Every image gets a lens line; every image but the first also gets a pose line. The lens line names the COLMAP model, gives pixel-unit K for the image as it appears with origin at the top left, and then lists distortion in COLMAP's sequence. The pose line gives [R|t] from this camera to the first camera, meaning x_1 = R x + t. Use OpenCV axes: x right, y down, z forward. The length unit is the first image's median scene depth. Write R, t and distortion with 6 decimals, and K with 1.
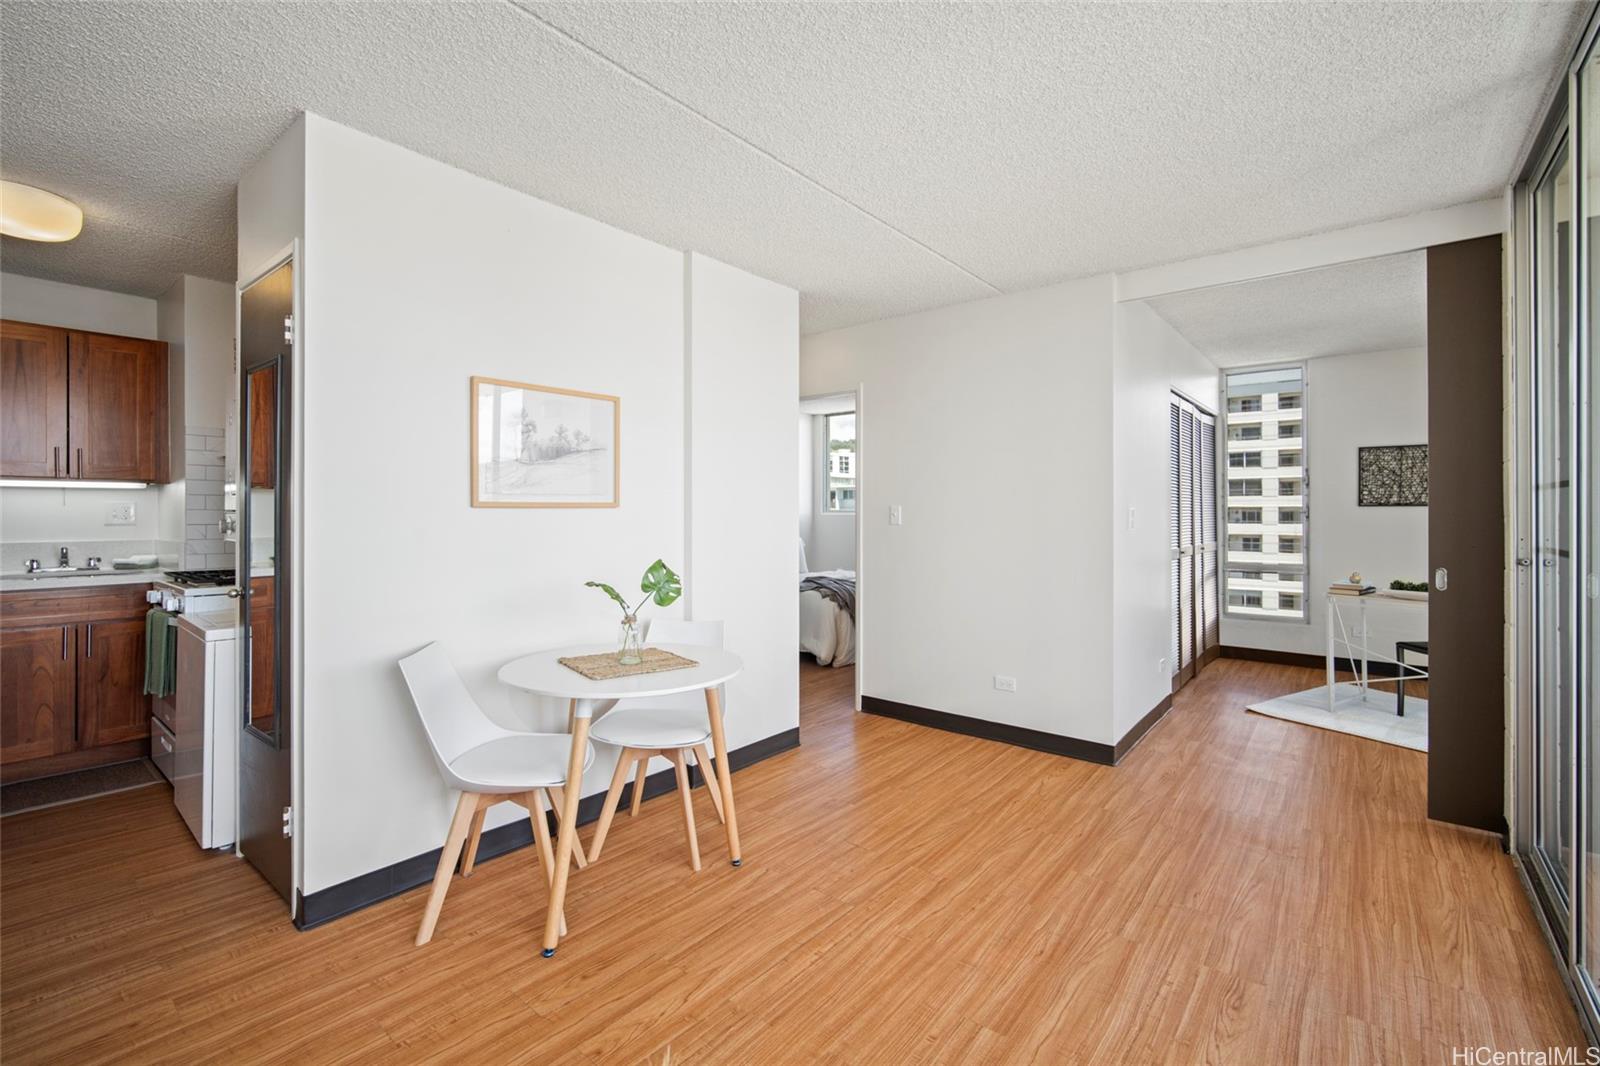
lens RADIAL K [[718.6, 0, 805.8], [0, 718.6, 512.4], [0, 0, 1]] dist [-0.001665, 0.001238]
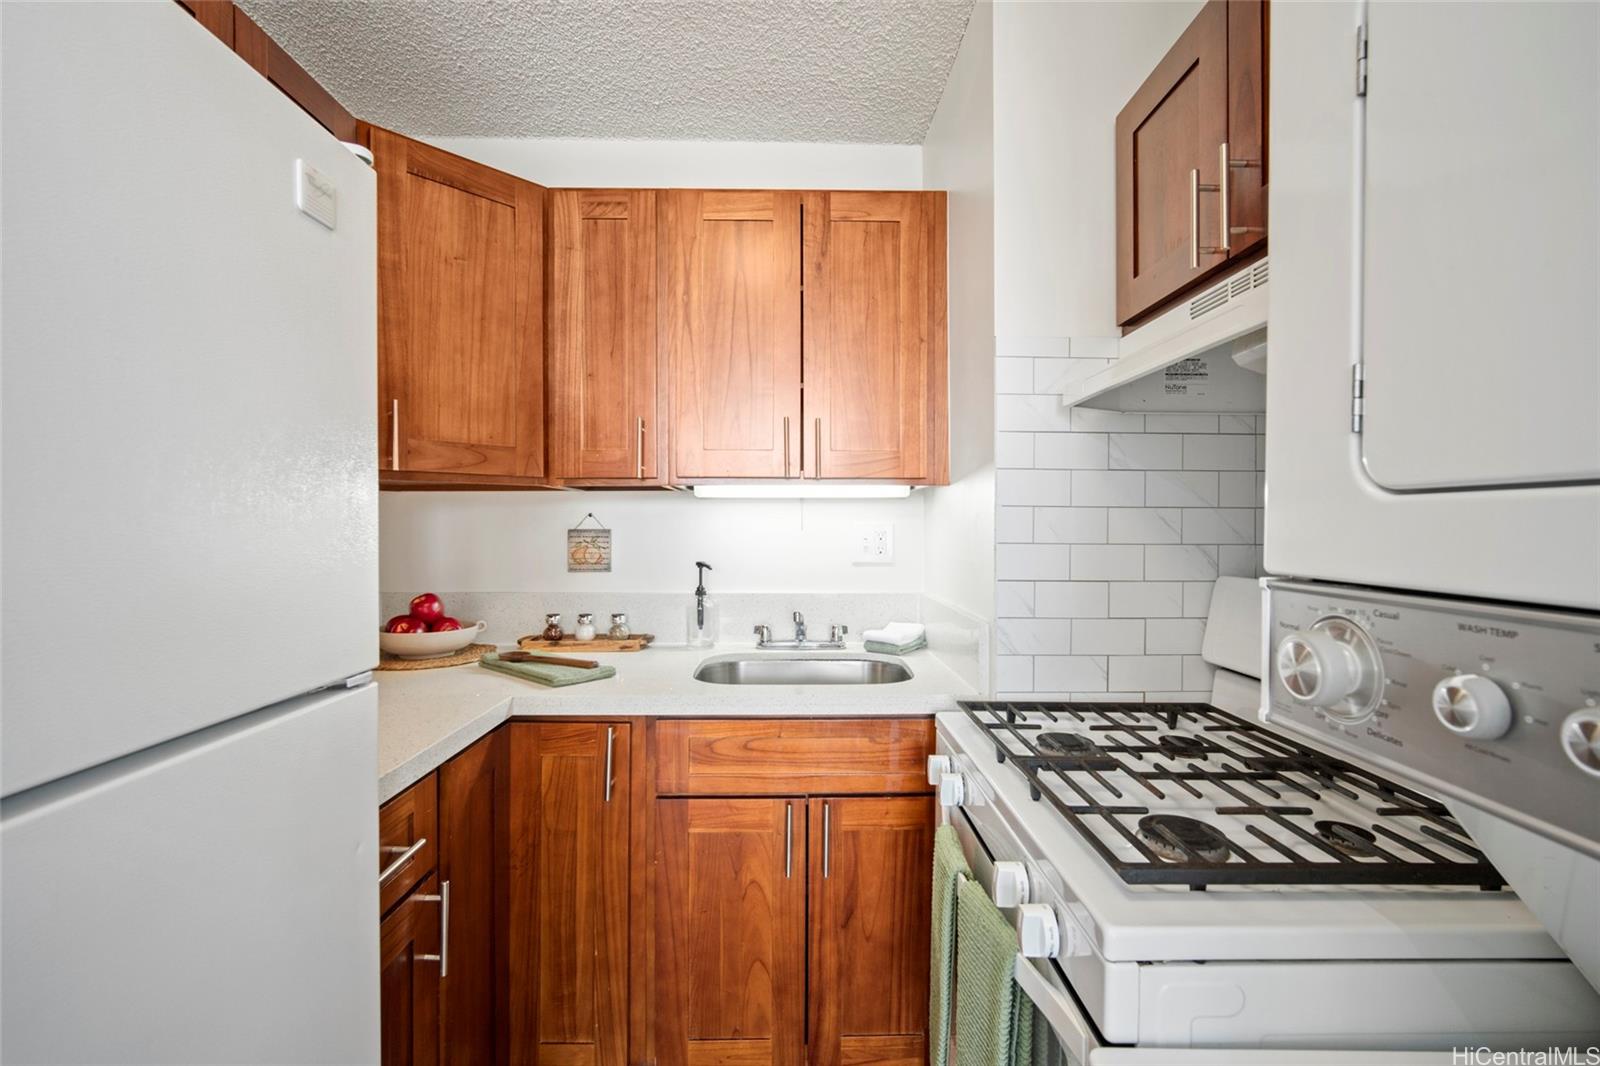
lens RADIAL K [[718.6, 0, 795.4], [0, 718.6, 529.1], [0, 0, 1]] dist [-0.001665, 0.001238]
pose [[0.654396, 0.006853, -0.756121, -0.625115], [0.000073, 0.999958, 0.009126, -0.015604], [0.756152, -0.006027, 0.654368, 0.644039]]
